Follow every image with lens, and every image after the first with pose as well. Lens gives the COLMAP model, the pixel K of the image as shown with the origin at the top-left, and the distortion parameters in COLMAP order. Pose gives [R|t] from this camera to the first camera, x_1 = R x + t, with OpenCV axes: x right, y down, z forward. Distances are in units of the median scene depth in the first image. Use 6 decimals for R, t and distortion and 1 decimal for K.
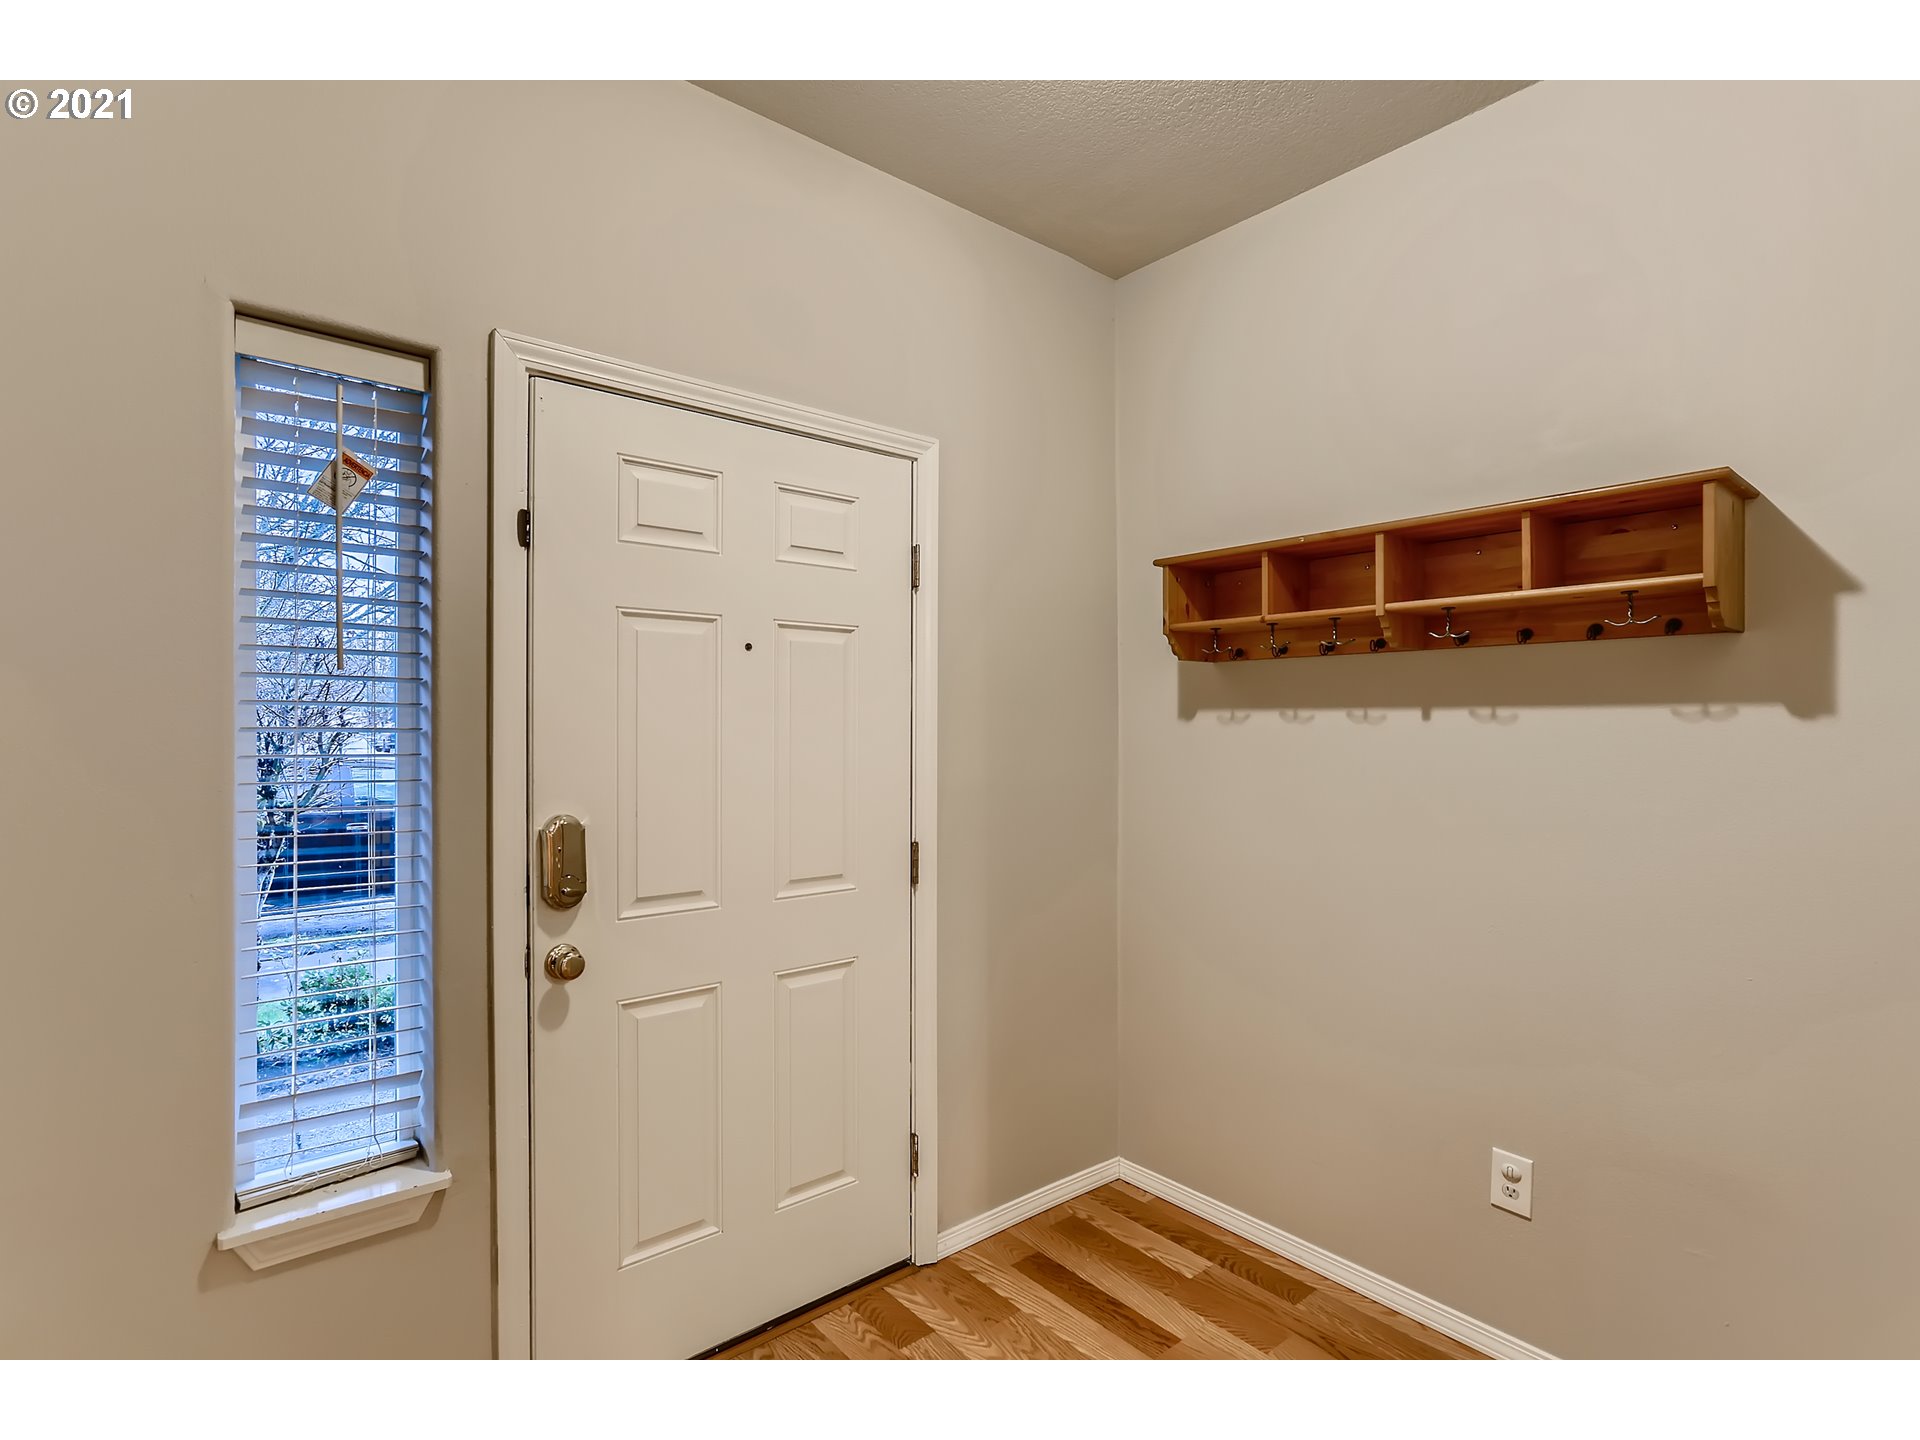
lens RADIAL K [[932.7, 0, 960.0], [0, 932.7, 720.0], [0, 0, 1]] dist [-0.041762, 0.026017]
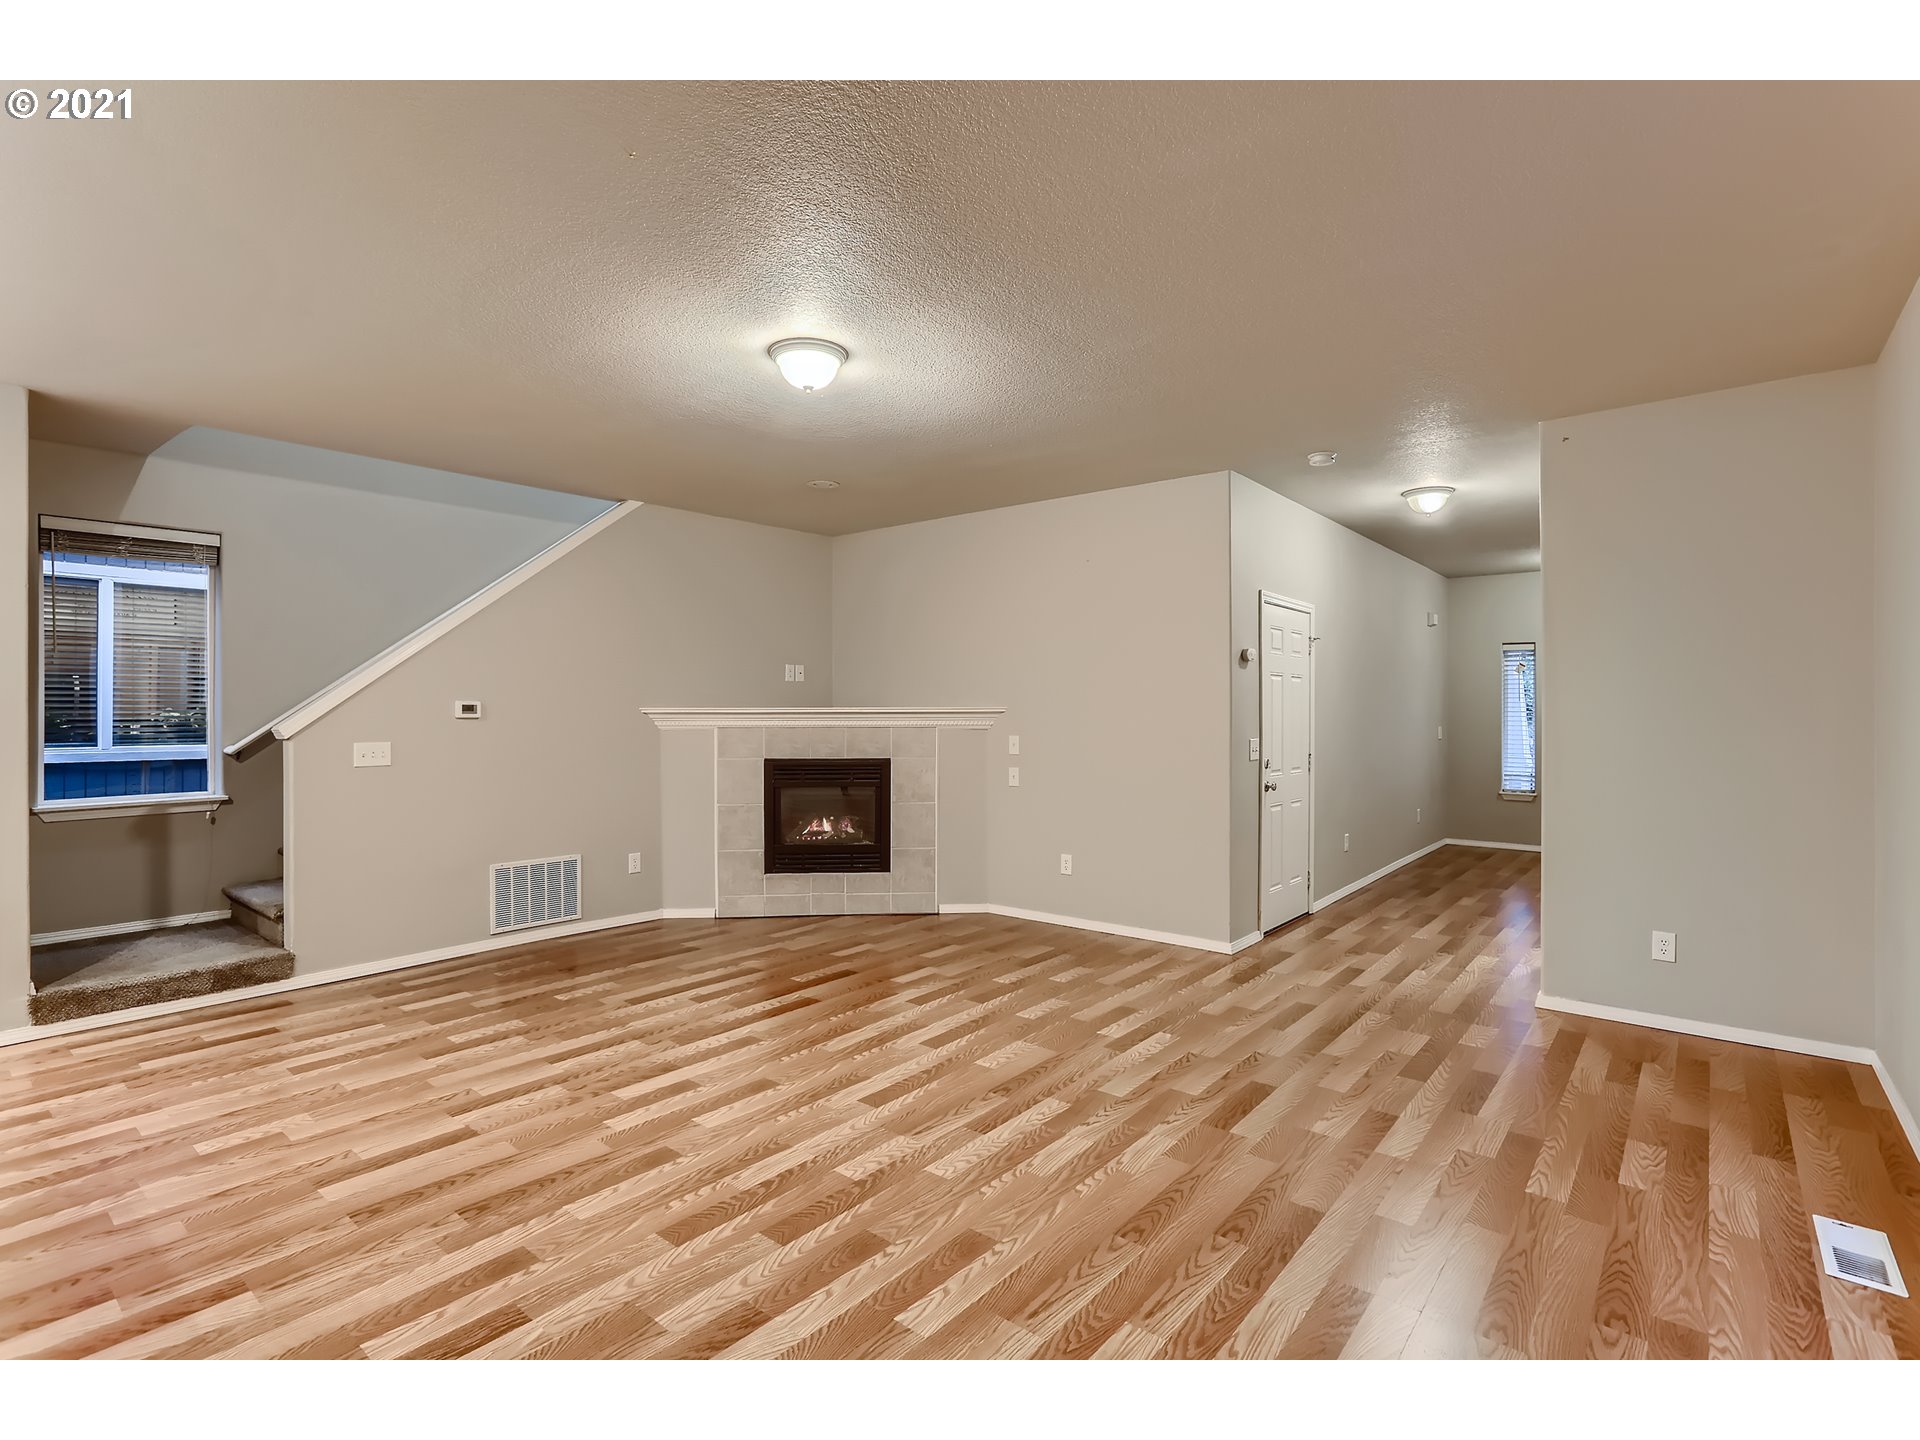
lens RADIAL K [[924.0, 0, 958.1], [0, 924.0, 714.1], [0, 0, 1]] dist [-0.041009, 0.024114]
pose [[0.282263, -0.000810, -0.959337, 3.260818], [-0.022624, 0.999716, -0.007501, 0.127648], [0.959070, 0.023821, 0.282165, -3.391104]]
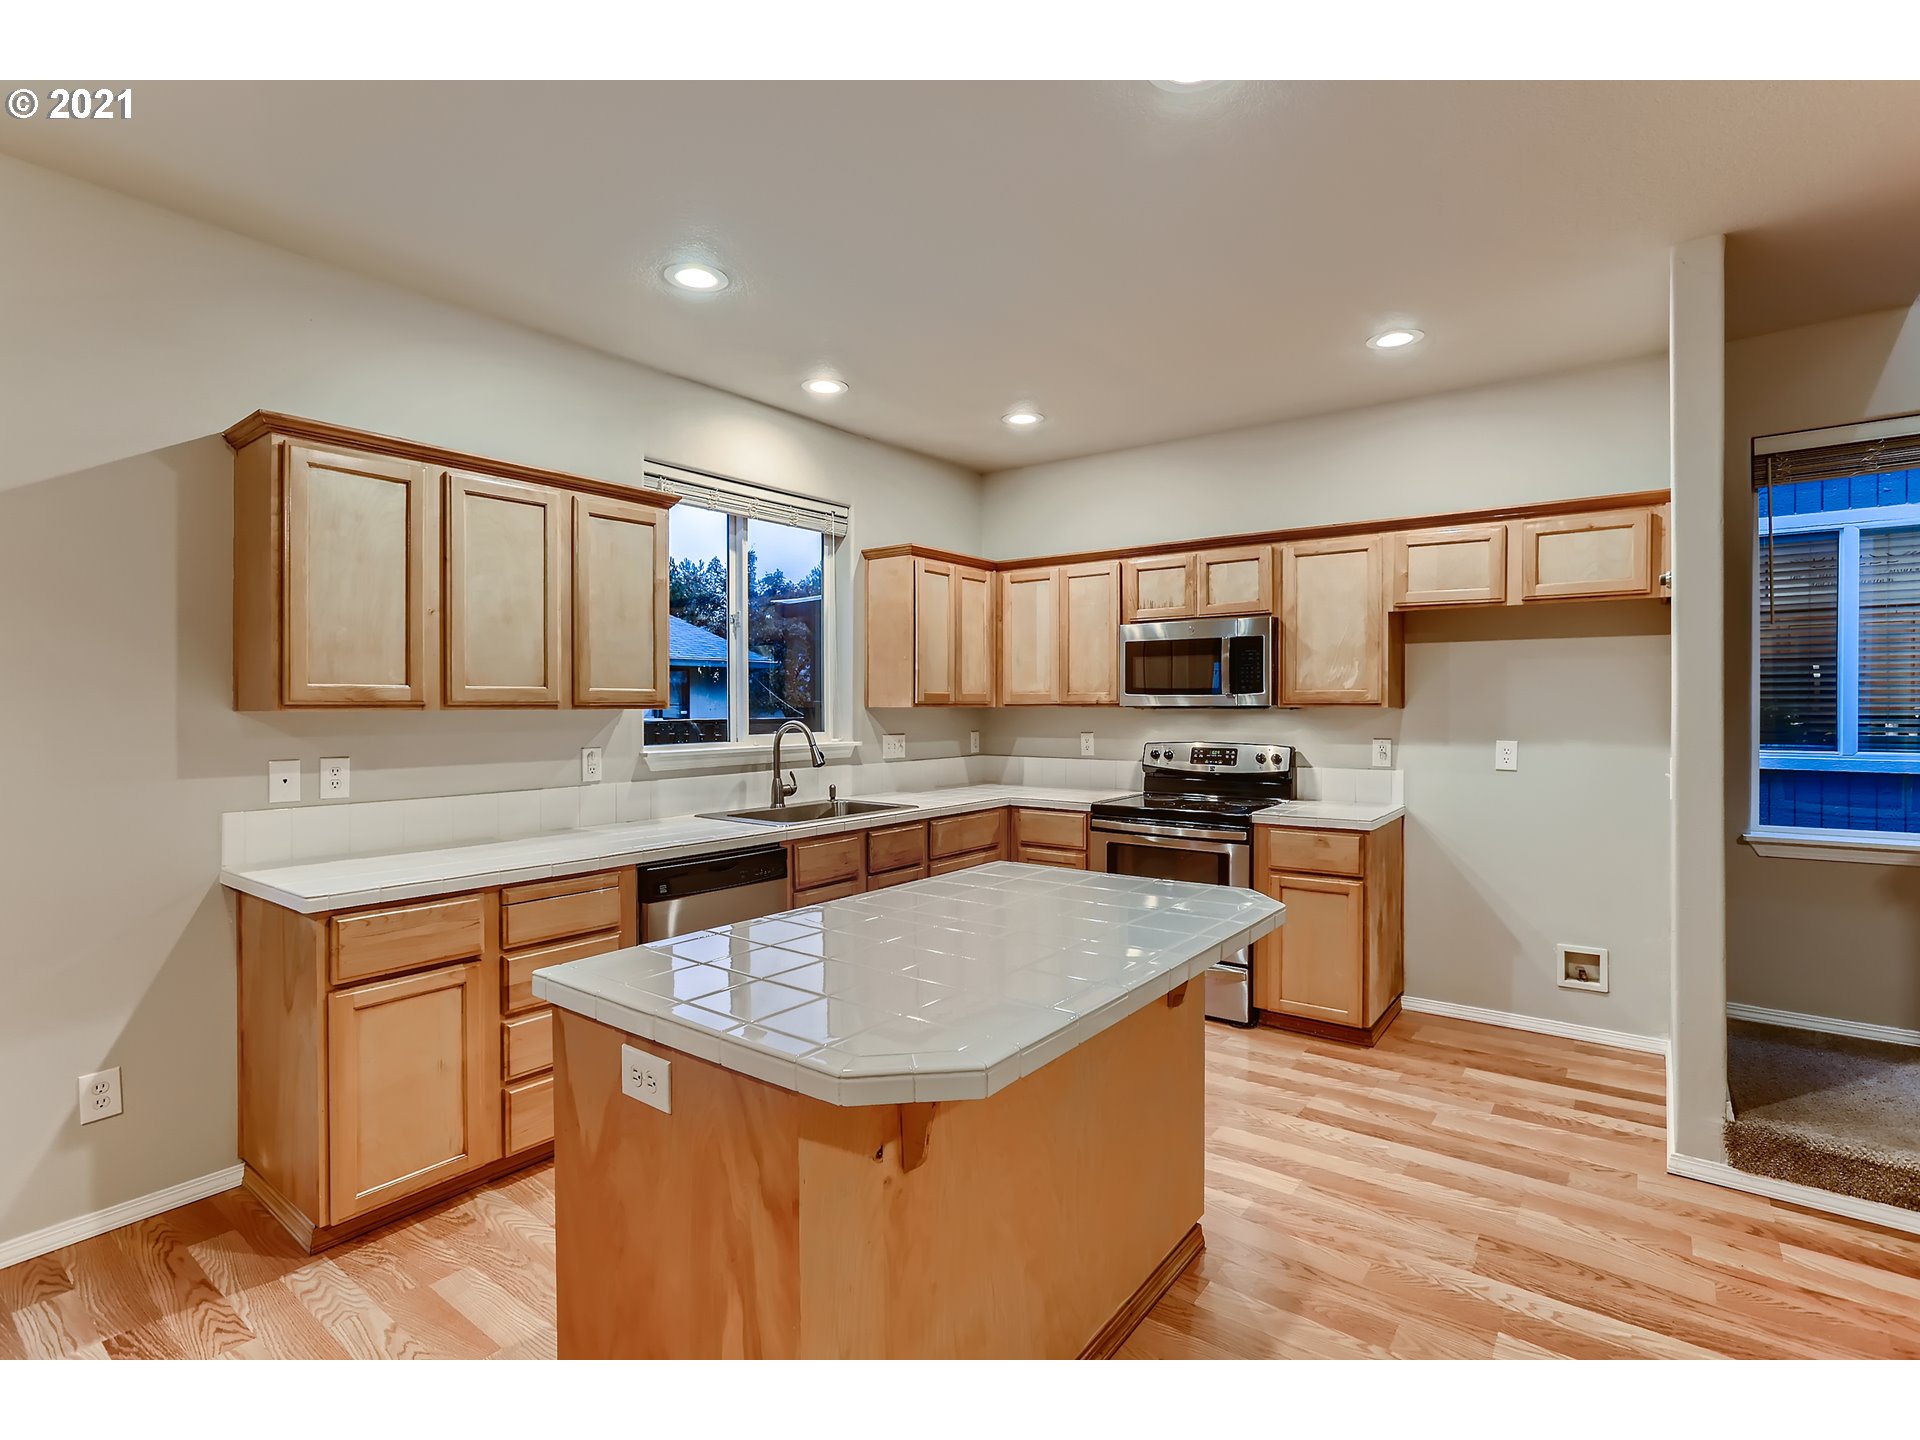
lens RADIAL K [[934.6, 0, 958.0], [0, 934.6, 707.7], [0, 0, 1]] dist [-0.045484, 0.026832]
pose [[-0.947774, -0.000172, -0.318941, 2.274303], [-0.008132, 0.999688, 0.023626, 0.133668], [0.318838, 0.024986, -0.947480, -3.858767]]
